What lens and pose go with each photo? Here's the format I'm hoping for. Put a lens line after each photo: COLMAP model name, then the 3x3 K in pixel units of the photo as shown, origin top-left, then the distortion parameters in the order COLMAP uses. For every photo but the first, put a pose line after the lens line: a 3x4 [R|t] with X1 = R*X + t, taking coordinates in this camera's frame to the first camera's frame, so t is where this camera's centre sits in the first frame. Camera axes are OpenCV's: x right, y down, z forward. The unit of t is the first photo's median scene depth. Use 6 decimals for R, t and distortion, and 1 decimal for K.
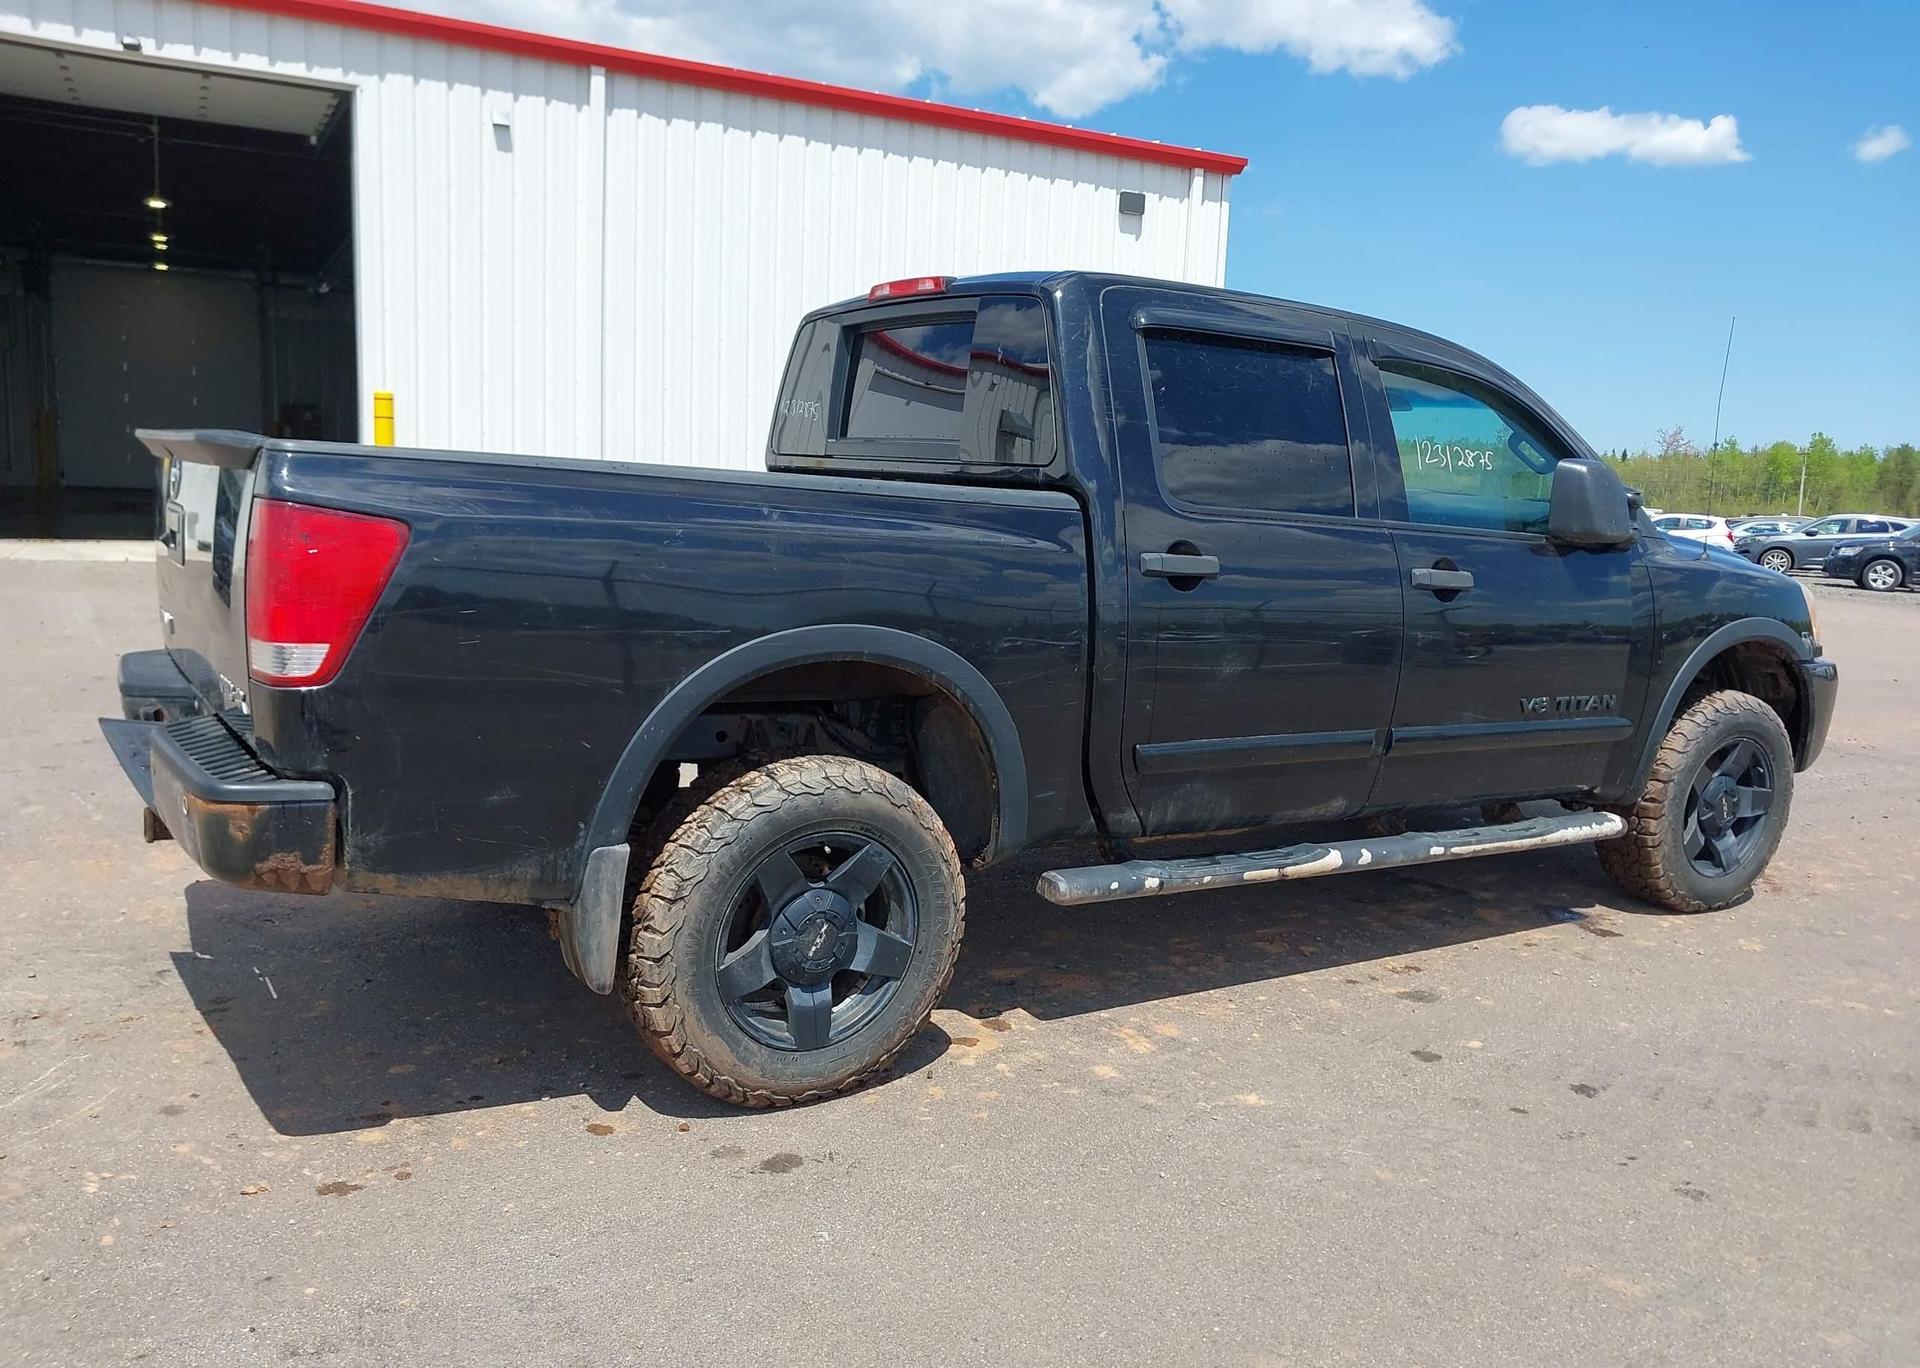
lens RADIAL K [[1506.3, 0, 973.5], [0, 1506.3, 698.7], [0, 0, 1]] dist [0.032930, -0.035339]
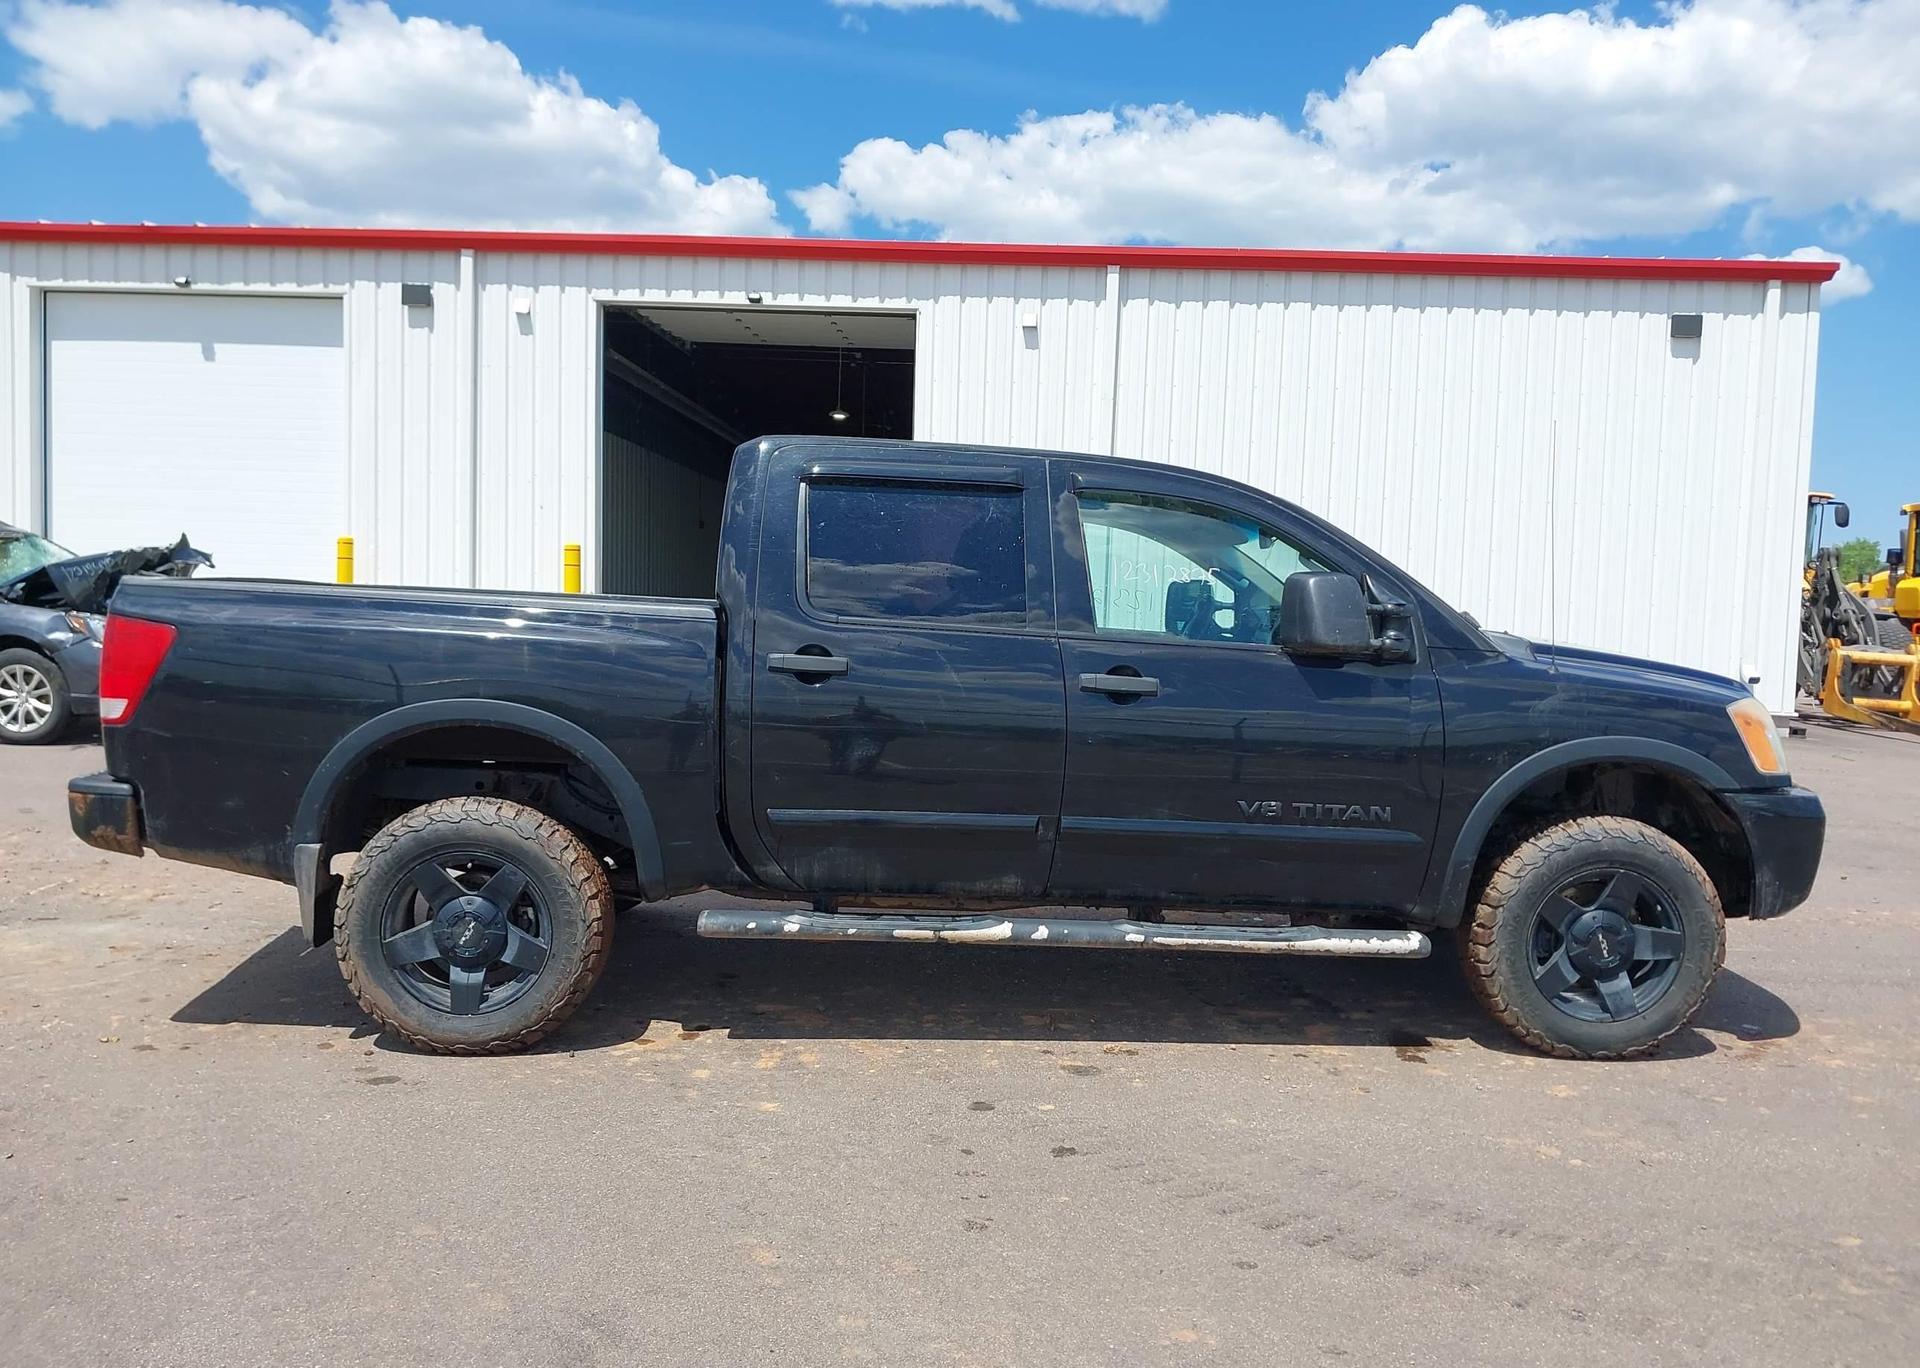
lens RADIAL K [[1506.3, 0, 976.0], [0, 1506.3, 686.4], [0, 0, 1]] dist [0.032930, -0.035339]
pose [[0.872697, 0.006980, -0.488212, 0.690080], [-0.060578, 0.993720, -0.094077, 0.028952], [0.484489, 0.111675, 0.867640, 0.006463]]
